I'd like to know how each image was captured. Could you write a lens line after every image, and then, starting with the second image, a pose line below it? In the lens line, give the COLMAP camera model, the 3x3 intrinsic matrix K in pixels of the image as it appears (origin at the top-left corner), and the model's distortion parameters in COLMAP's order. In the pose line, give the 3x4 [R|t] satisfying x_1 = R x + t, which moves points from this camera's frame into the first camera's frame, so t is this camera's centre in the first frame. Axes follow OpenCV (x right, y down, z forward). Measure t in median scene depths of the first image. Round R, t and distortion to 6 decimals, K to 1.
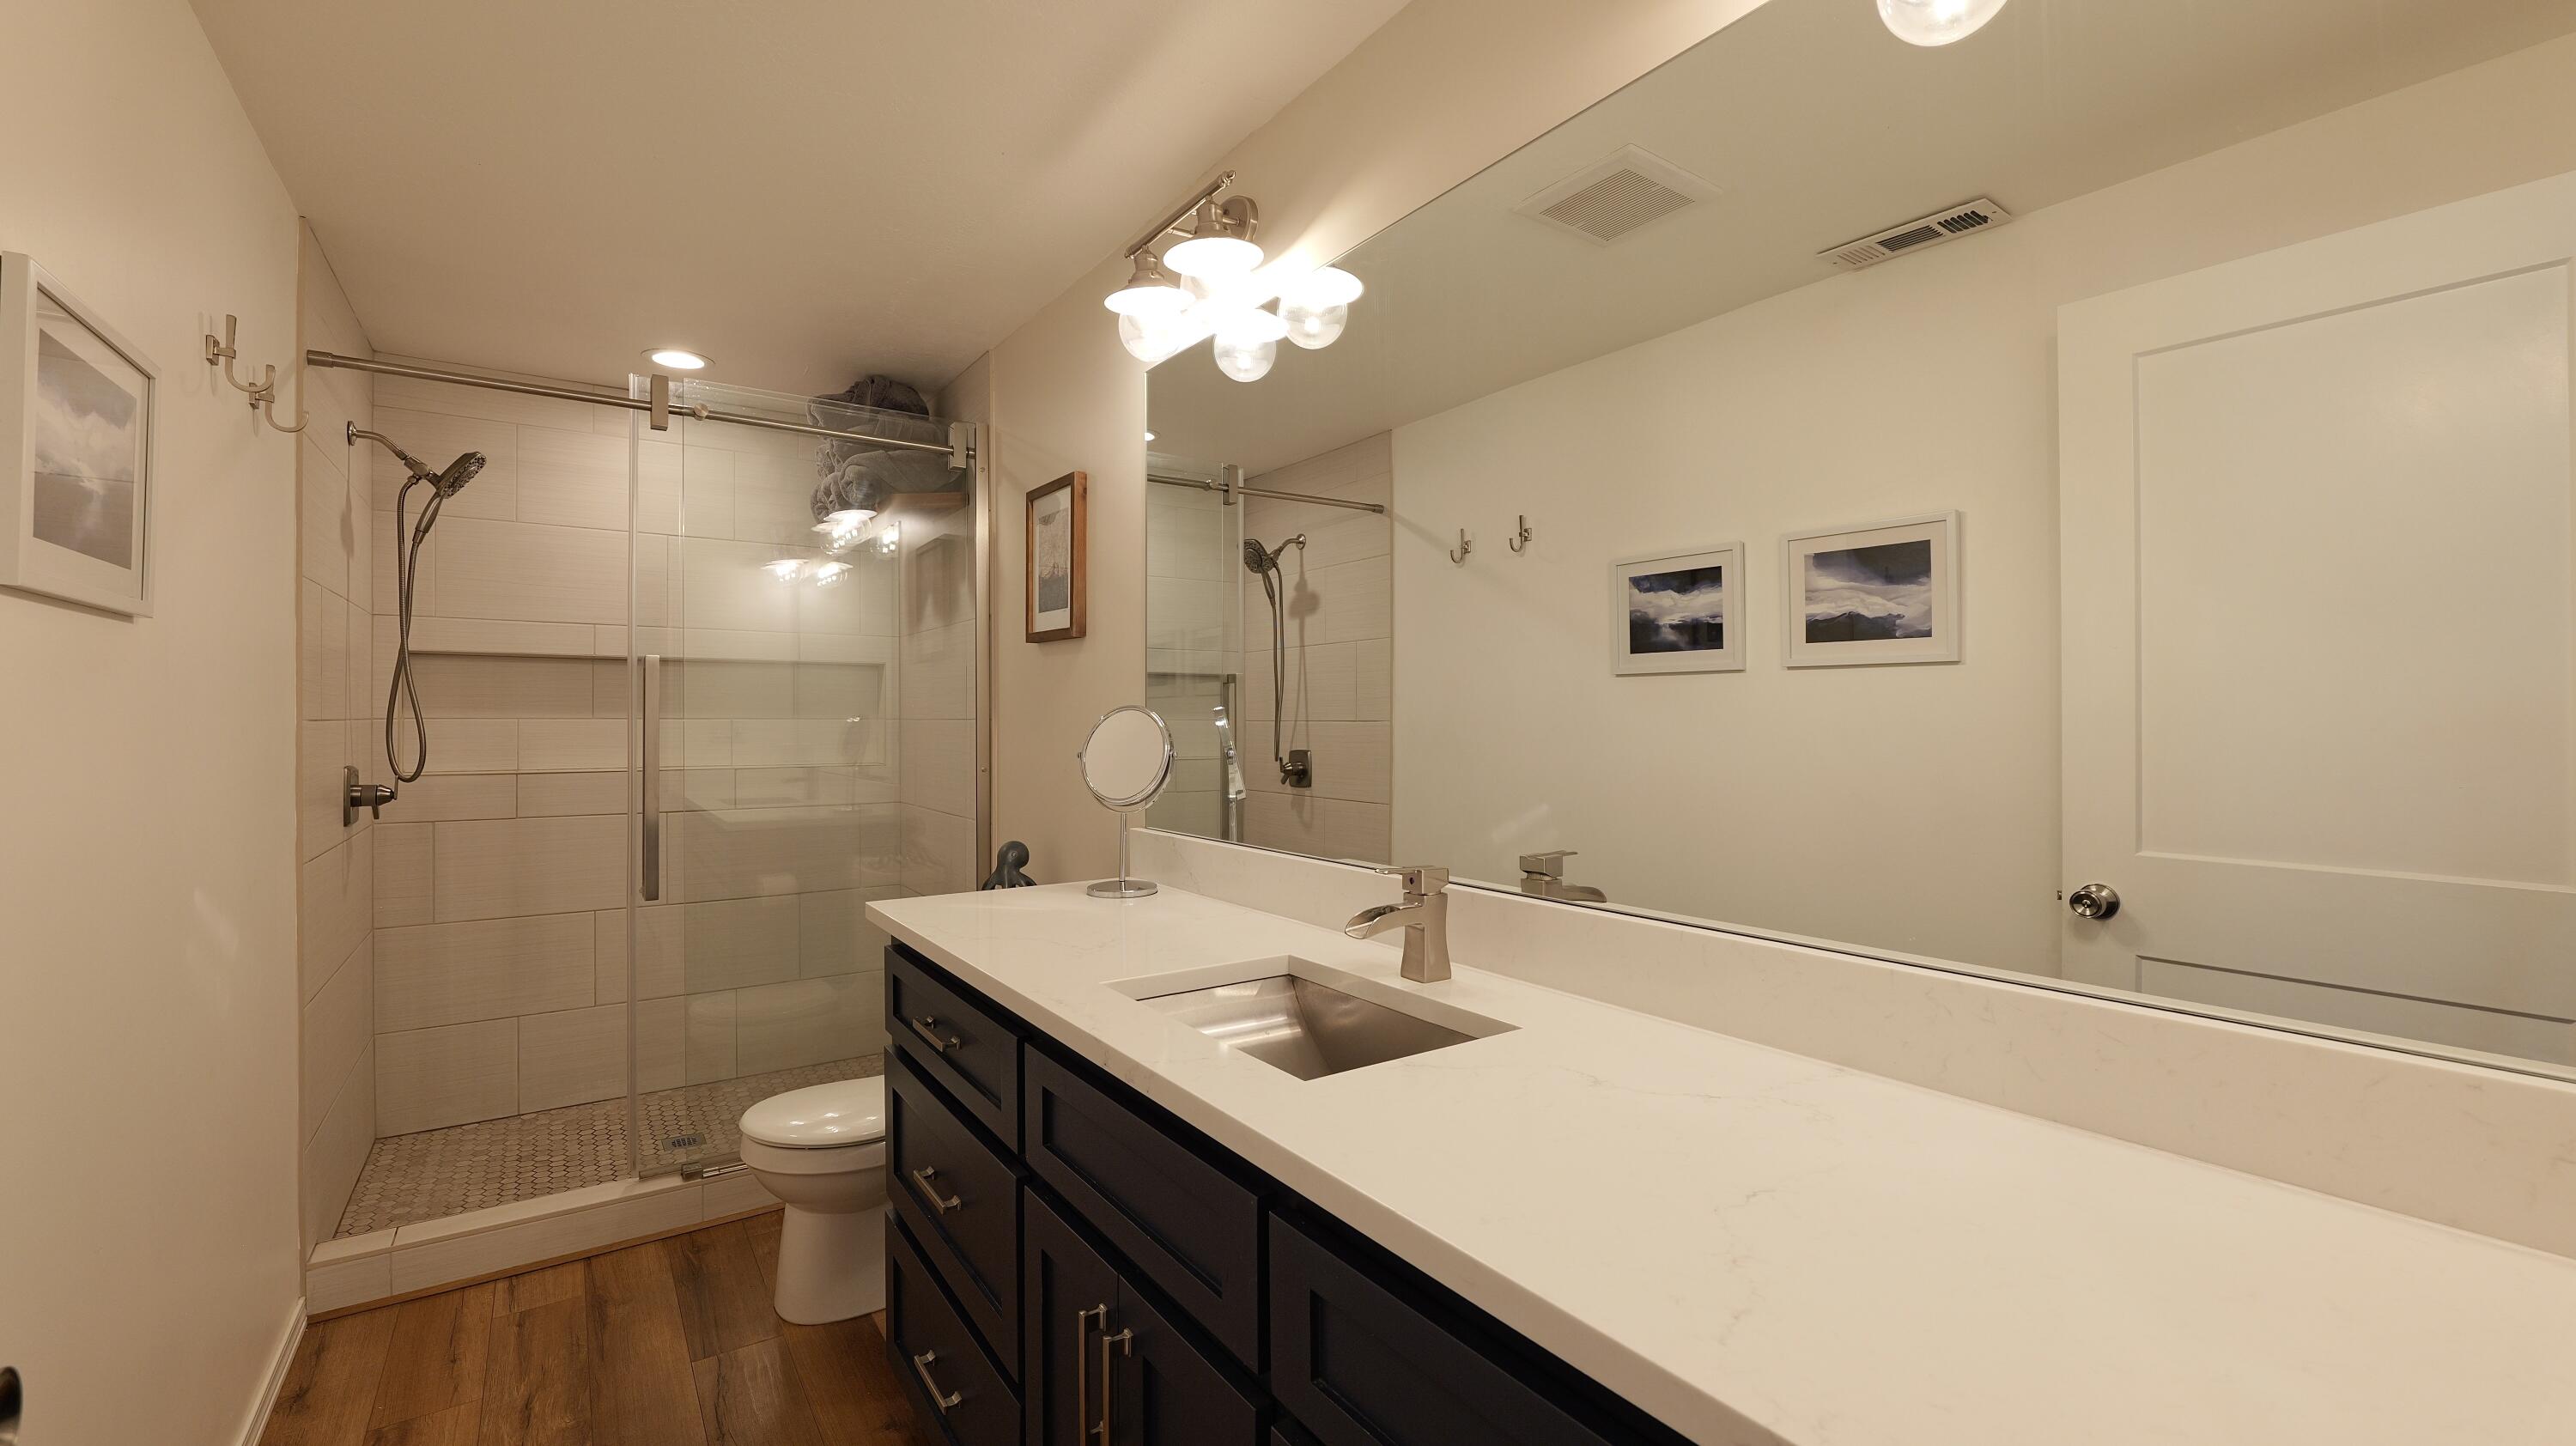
lens RADIAL K [[1058.2, 0, 1288.0], [0, 1058.2, 723.0], [0, 0, 1]] dist [-0.012585, 0.000260]
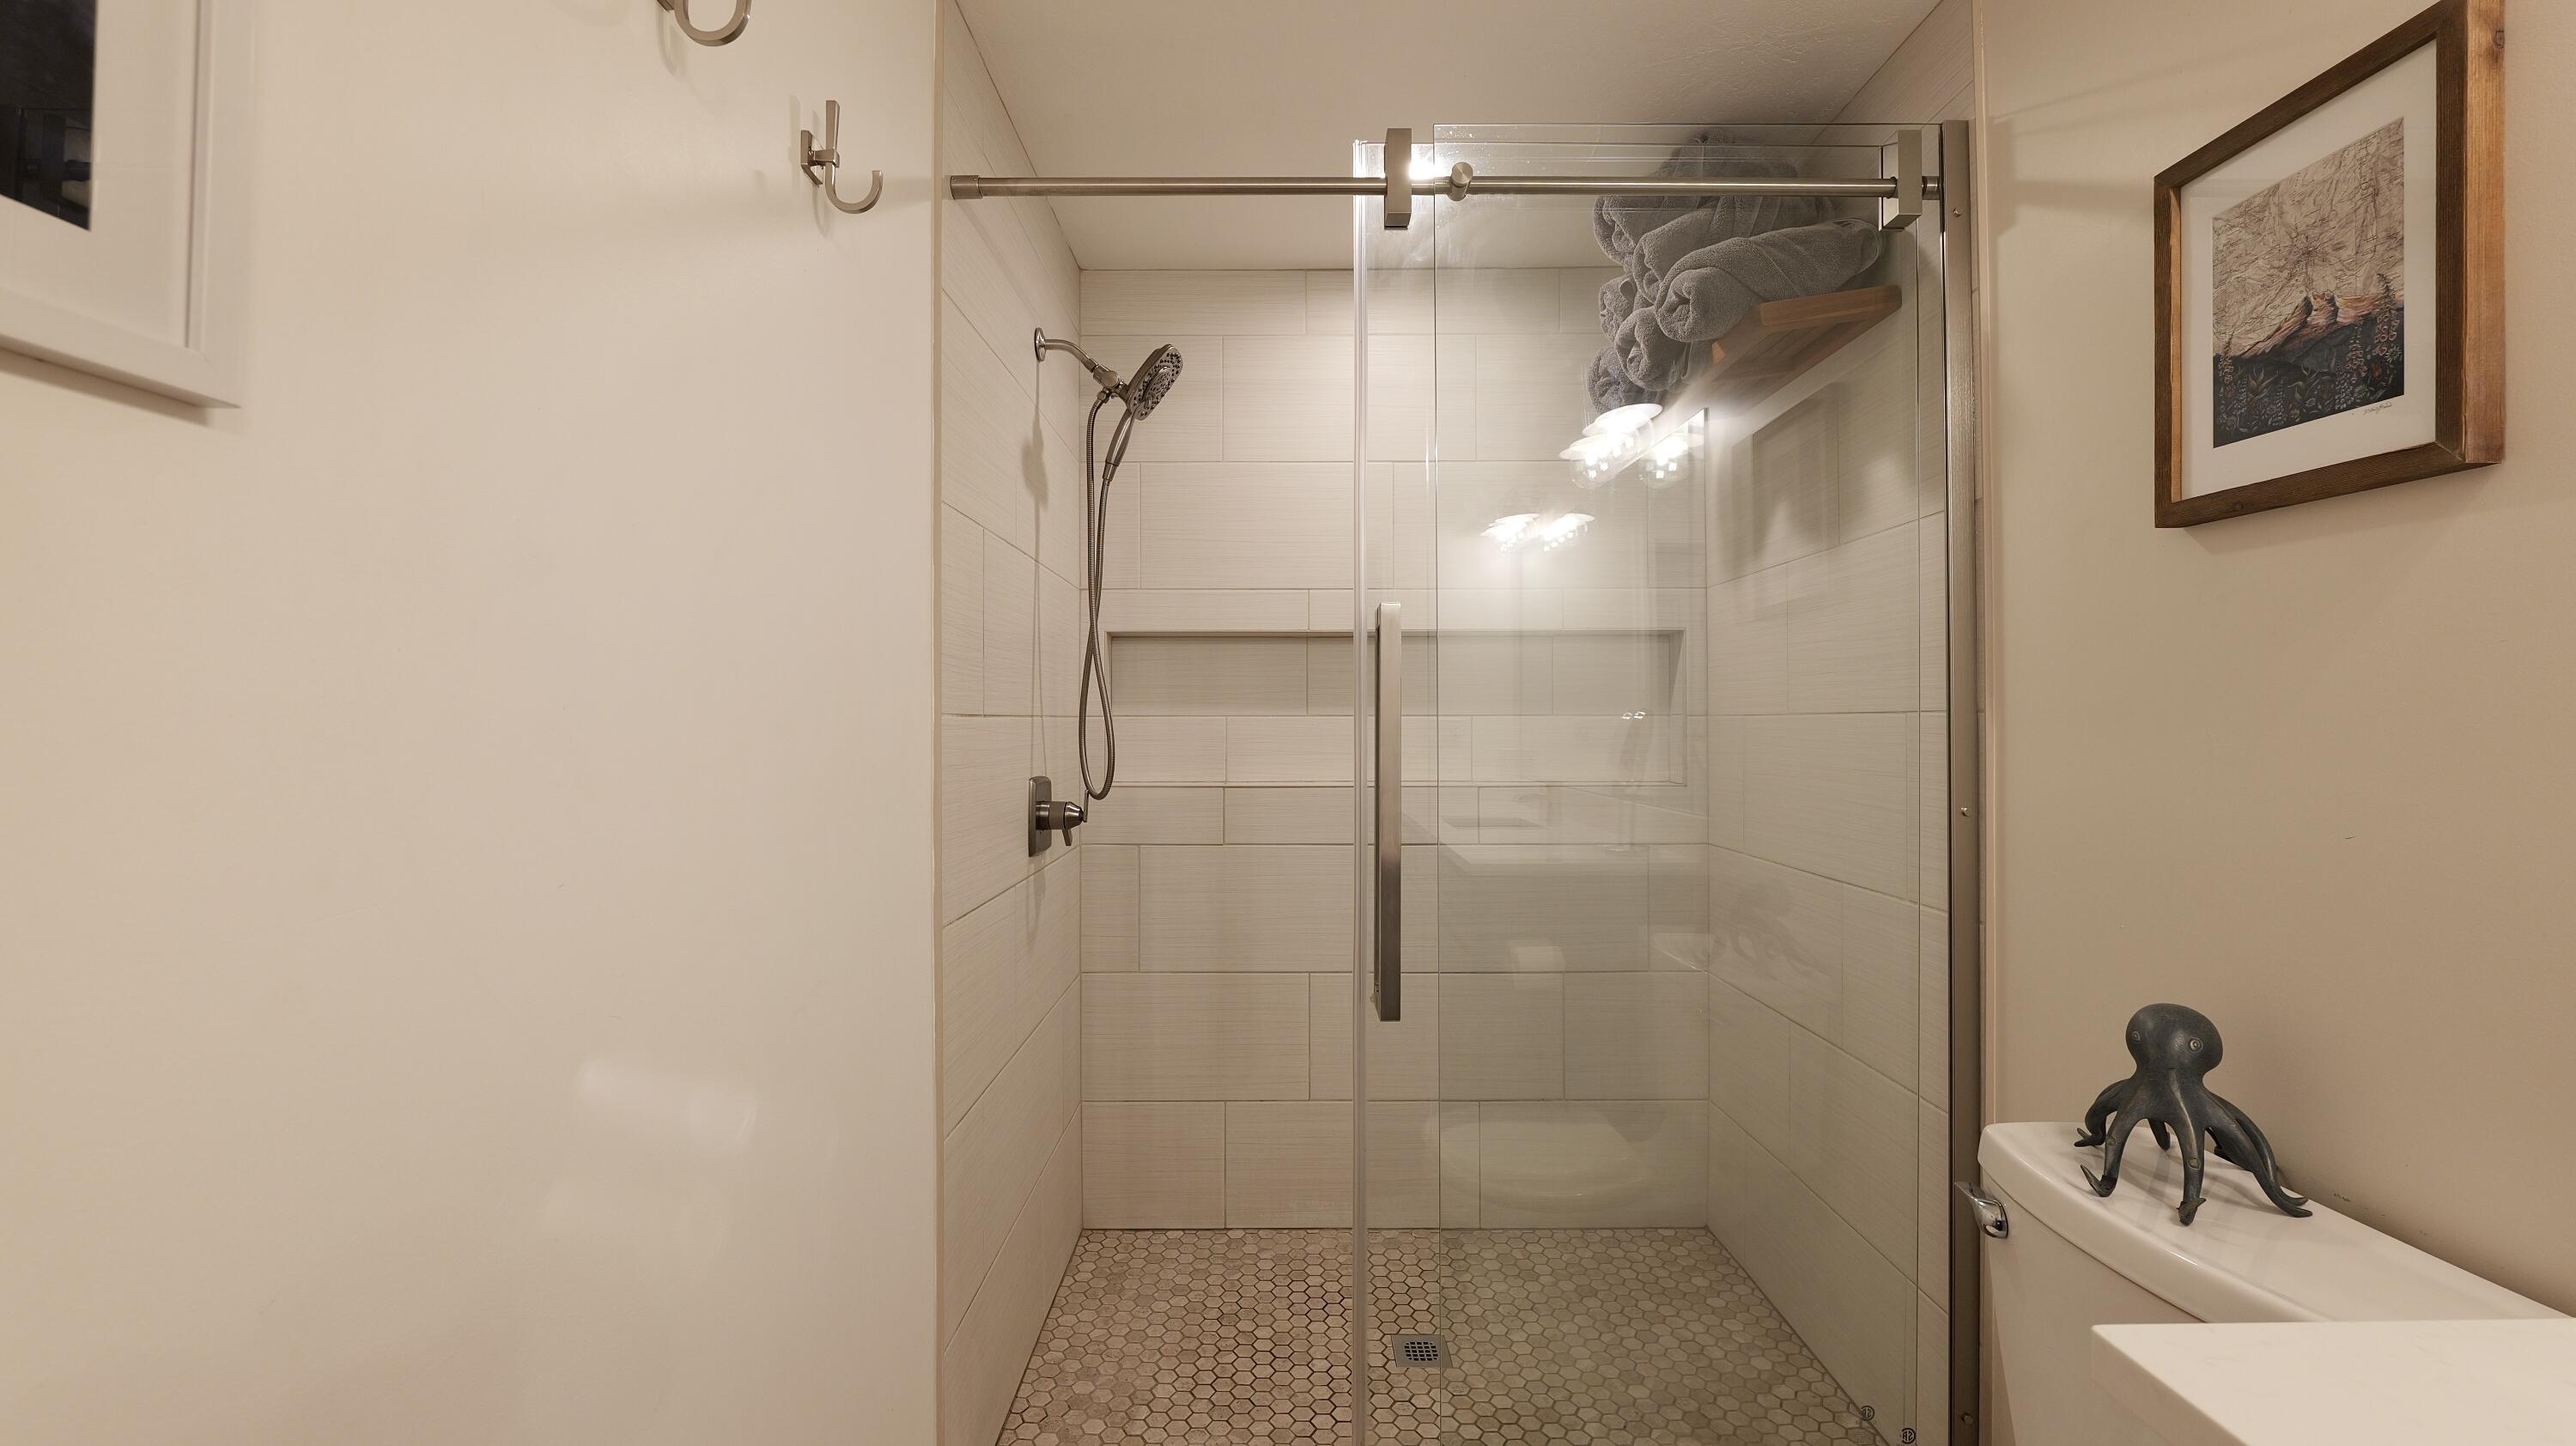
lens RADIAL K [[1058.2, 0, 1288.0], [0, 1058.2, 723.0], [0, 0, 1]] dist [-0.012585, 0.000260]
pose [[0.823029, -0.002979, -0.567991, -0.281059], [0.001617, 0.999994, -0.002902, 0.003923], [0.567997, 0.001470, 0.823030, 0.429406]]
